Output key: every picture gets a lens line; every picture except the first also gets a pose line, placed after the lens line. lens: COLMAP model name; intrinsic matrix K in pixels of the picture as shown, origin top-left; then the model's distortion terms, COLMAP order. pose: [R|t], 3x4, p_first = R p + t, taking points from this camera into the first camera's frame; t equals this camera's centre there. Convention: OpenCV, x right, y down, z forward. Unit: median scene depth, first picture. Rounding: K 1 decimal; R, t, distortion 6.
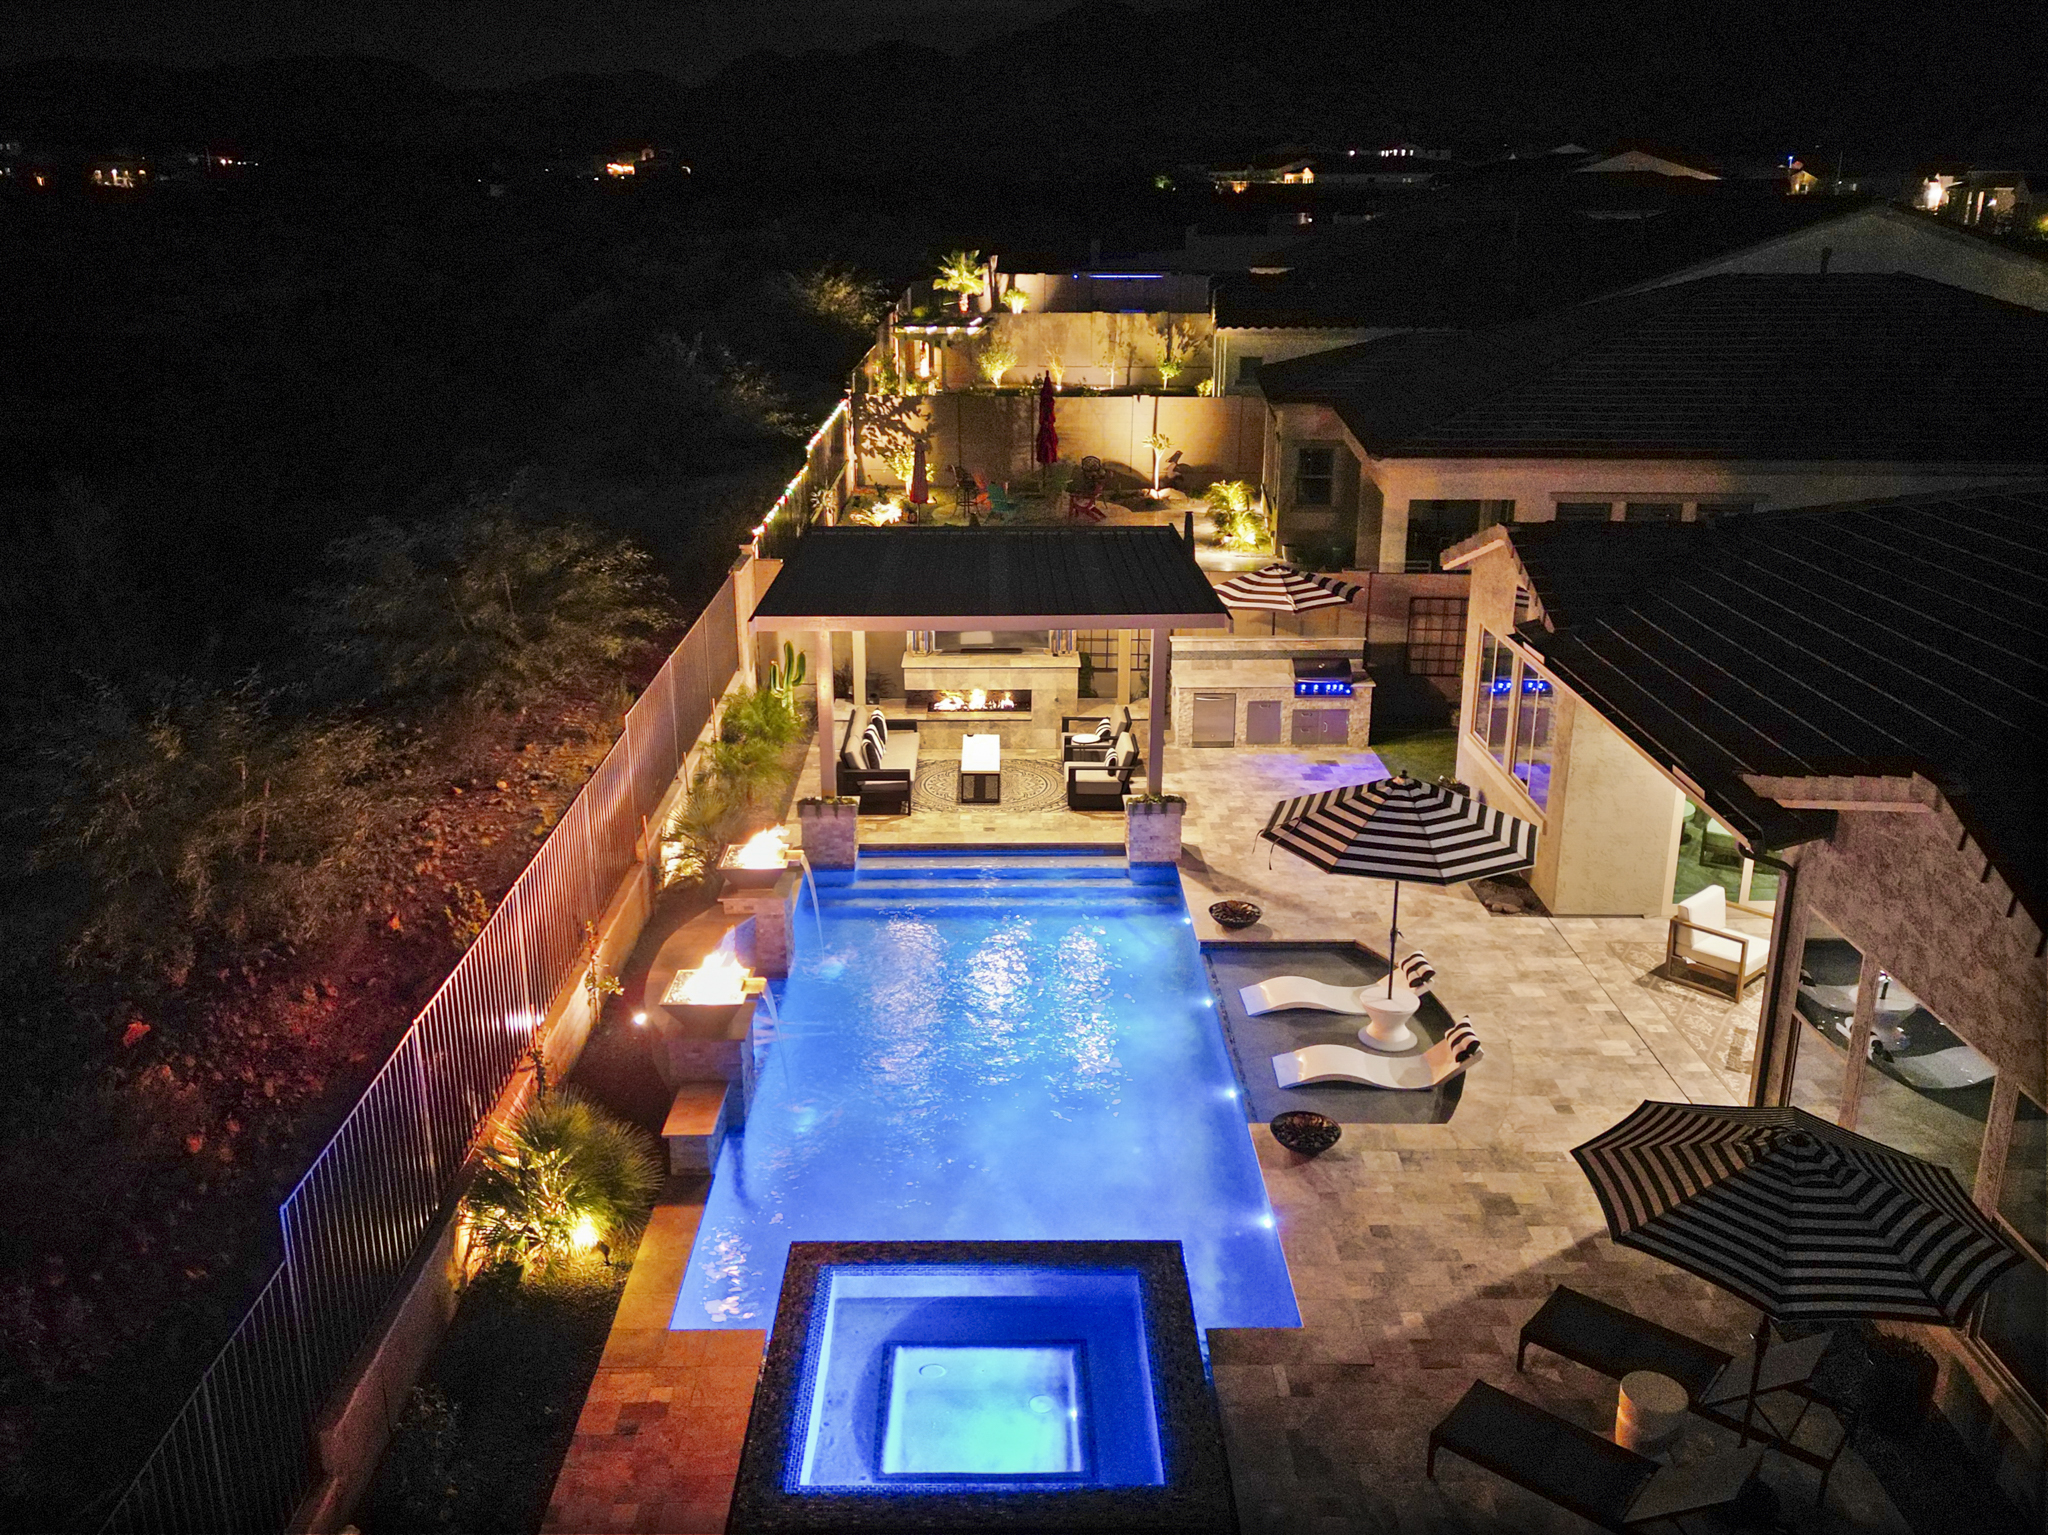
lens RADIAL K [[1692.4, 0, 1003.3], [0, 1692.4, 754.5], [0, 0, 1]] dist [0.101196, -0.018553]
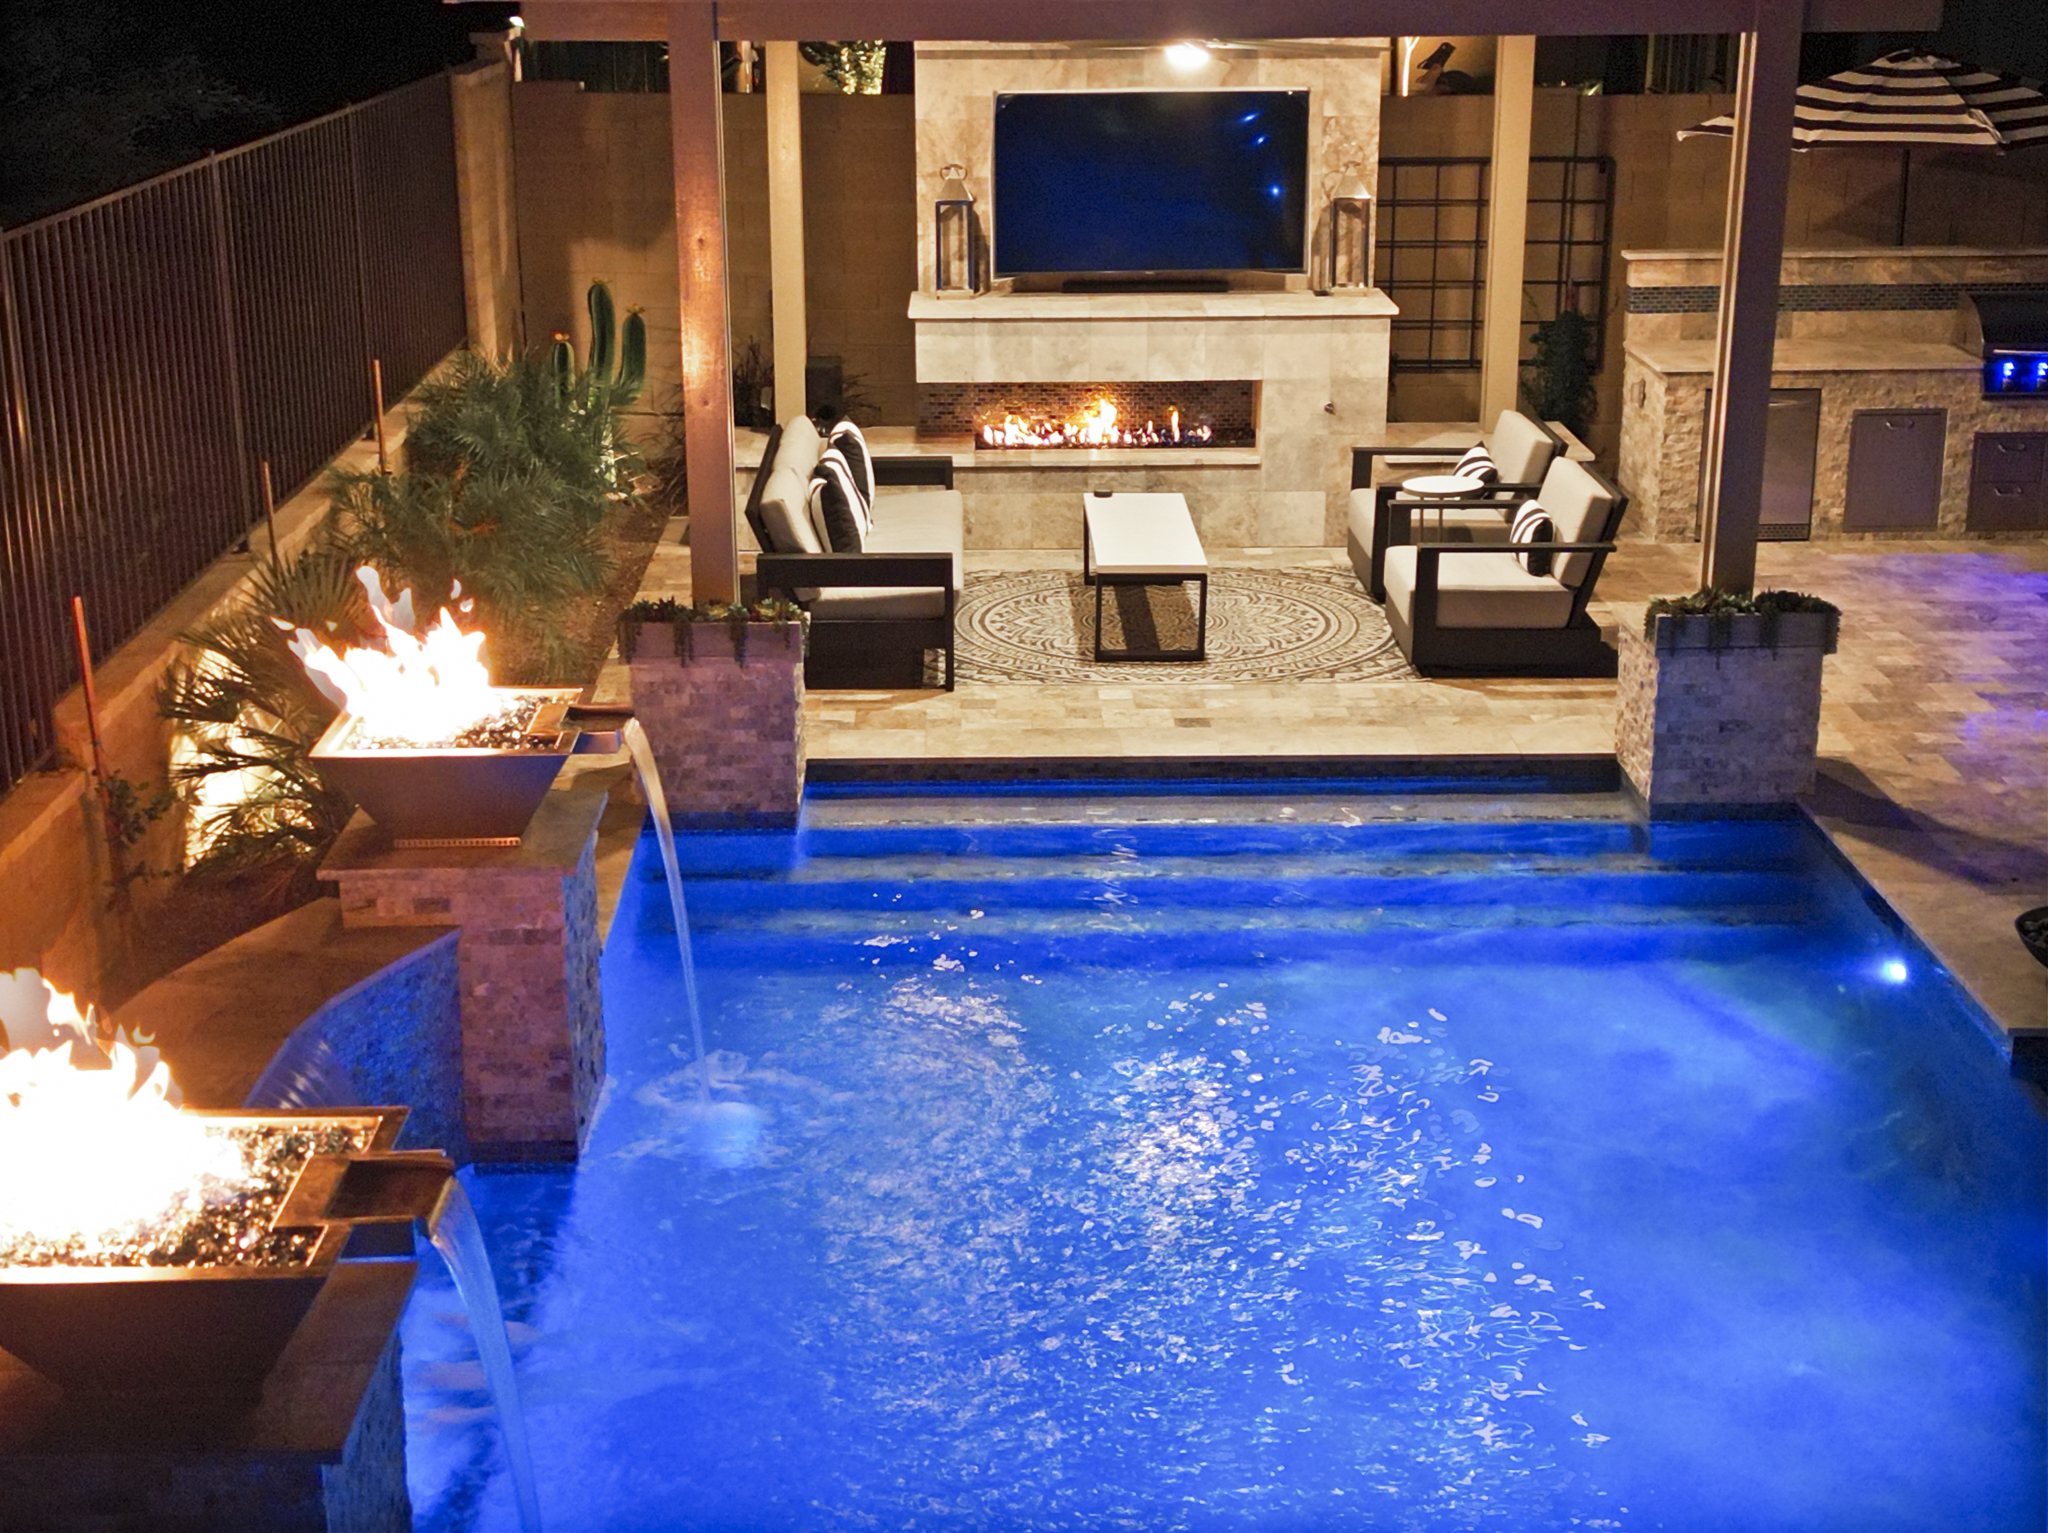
lens RADIAL K [[2842.7, 0, 1003.9], [0, 2842.7, 780.6], [0, 0, 1]] dist [0.071218, 0.000000]
pose [[0.999966, -0.002660, 0.007849, -0.053383], [0.002714, 0.999972, -0.006907, 0.063196], [-0.007830, 0.006928, 0.999945, 0.465229]]
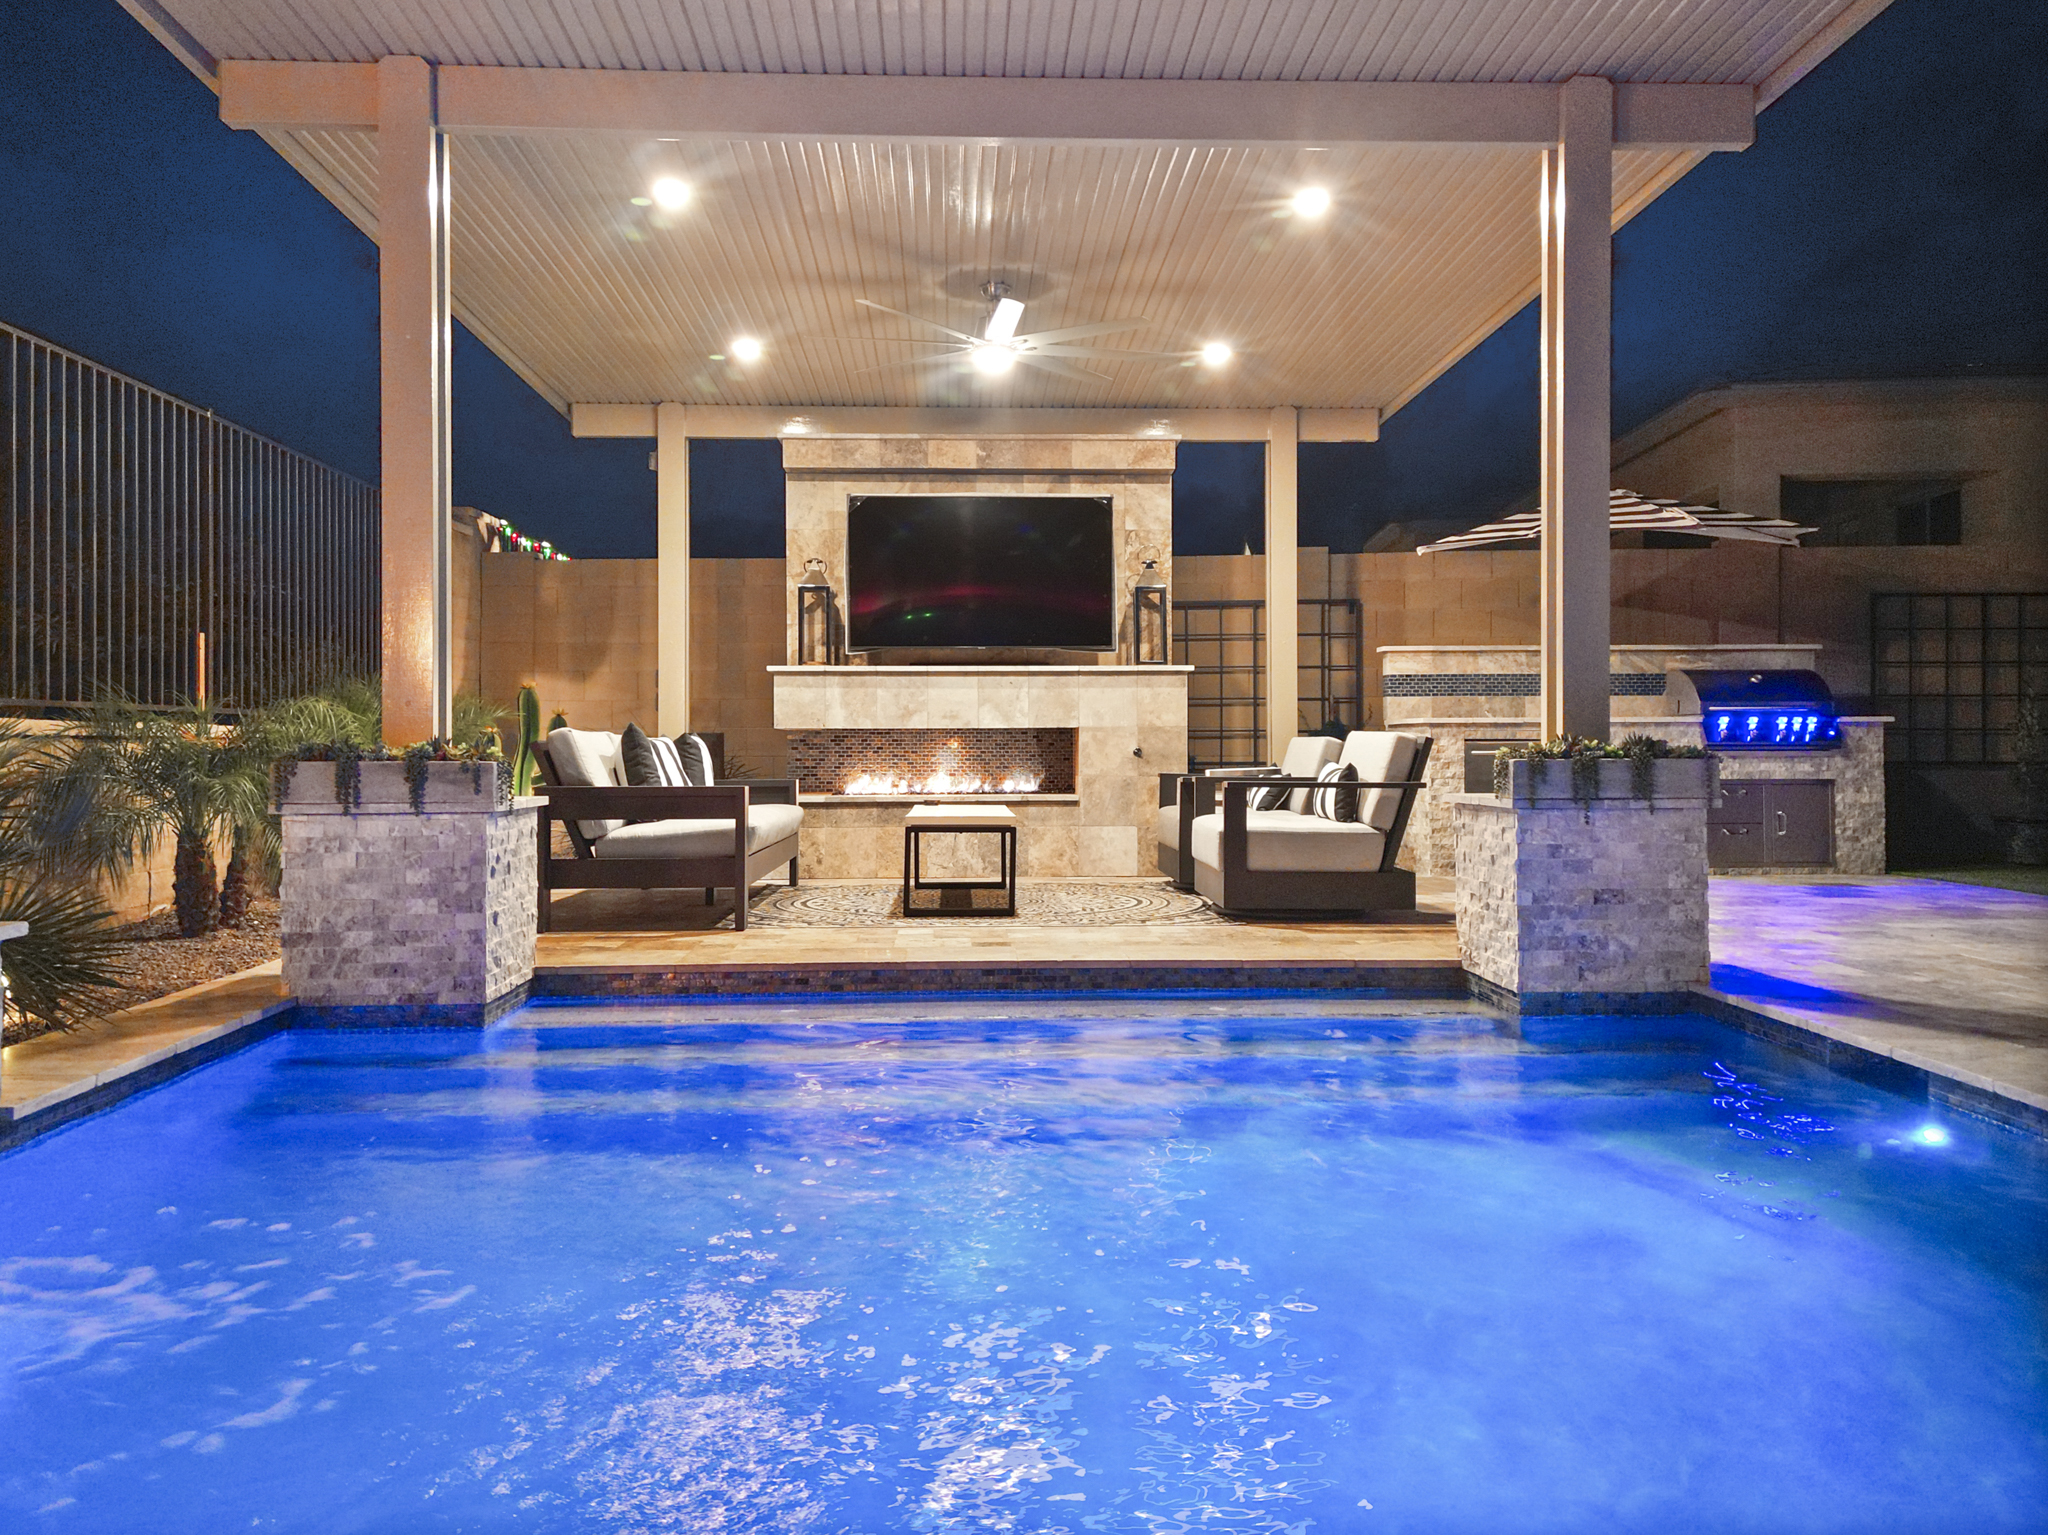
lens RADIAL K [[1605.2, 0, 1023.4], [0, 1605.2, 725.1], [0, 0, 1]] dist [0.074880, -0.059801]
pose [[0.999221, 0.002490, 0.039386, -0.014953], [0.010266, 0.947251, -0.320327, 0.106006], [-0.038107, 0.320482, 0.946488, 0.755967]]
